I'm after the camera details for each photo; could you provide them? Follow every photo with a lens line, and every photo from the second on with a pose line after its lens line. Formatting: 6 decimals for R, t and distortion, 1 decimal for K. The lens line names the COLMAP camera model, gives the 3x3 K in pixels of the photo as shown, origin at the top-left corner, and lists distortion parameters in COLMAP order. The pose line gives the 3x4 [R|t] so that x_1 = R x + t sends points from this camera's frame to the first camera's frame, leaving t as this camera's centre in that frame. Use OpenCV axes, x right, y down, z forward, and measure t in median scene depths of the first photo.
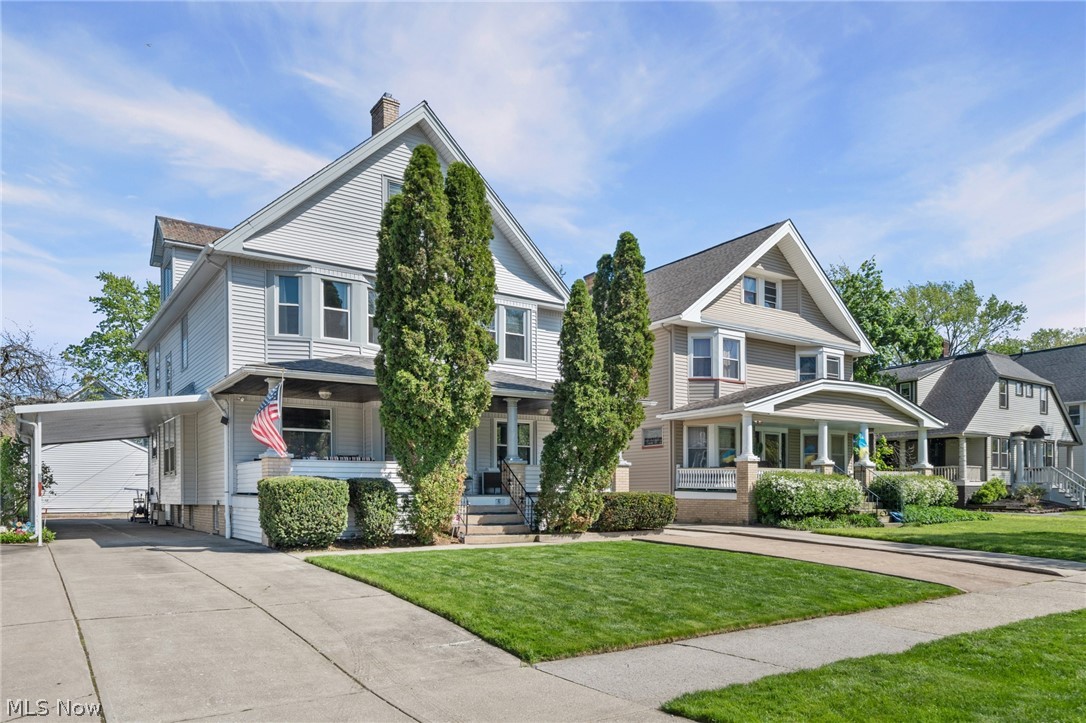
lens RADIAL K [[707.1, 0, 541.7], [0, 707.1, 361.5], [0, 0, 1]] dist [-0.003677, -0.000757]
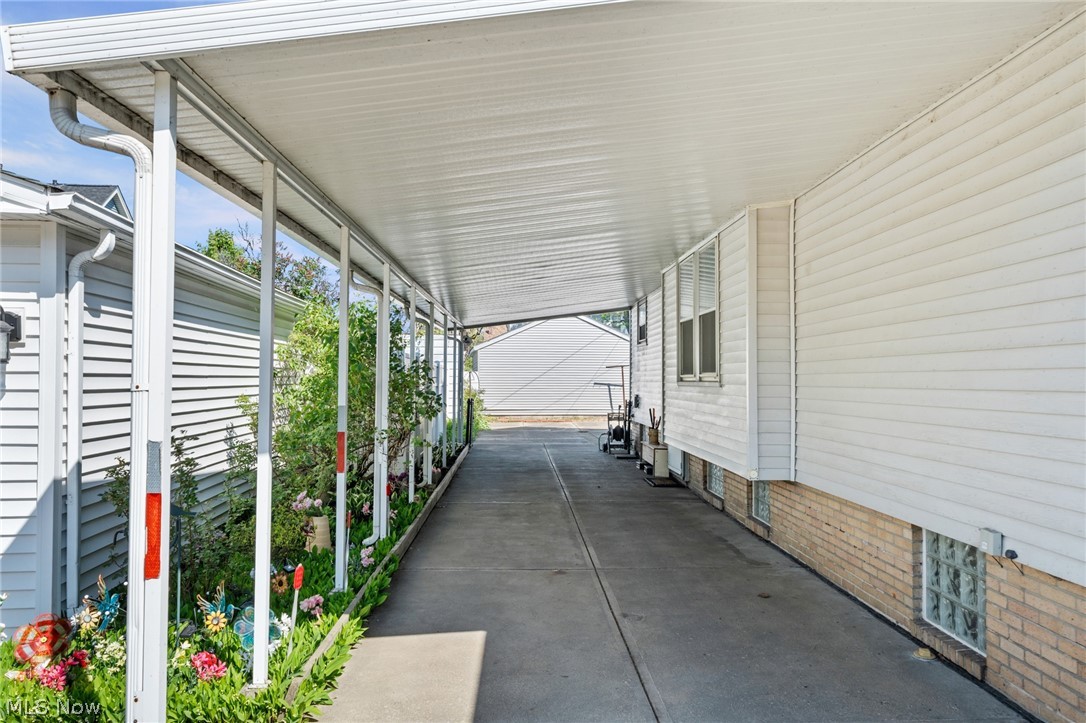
lens RADIAL K [[718.7, 0, 543.1], [0, 718.7, 361.4], [0, 0, 1]] dist [0.000064, 0.000000]
pose [[0.826789, 0.072068, -0.557876, -0.307255], [0.007008, 0.990362, 0.138323, 0.075195], [0.562469, -0.118274, 0.818316, 0.511519]]
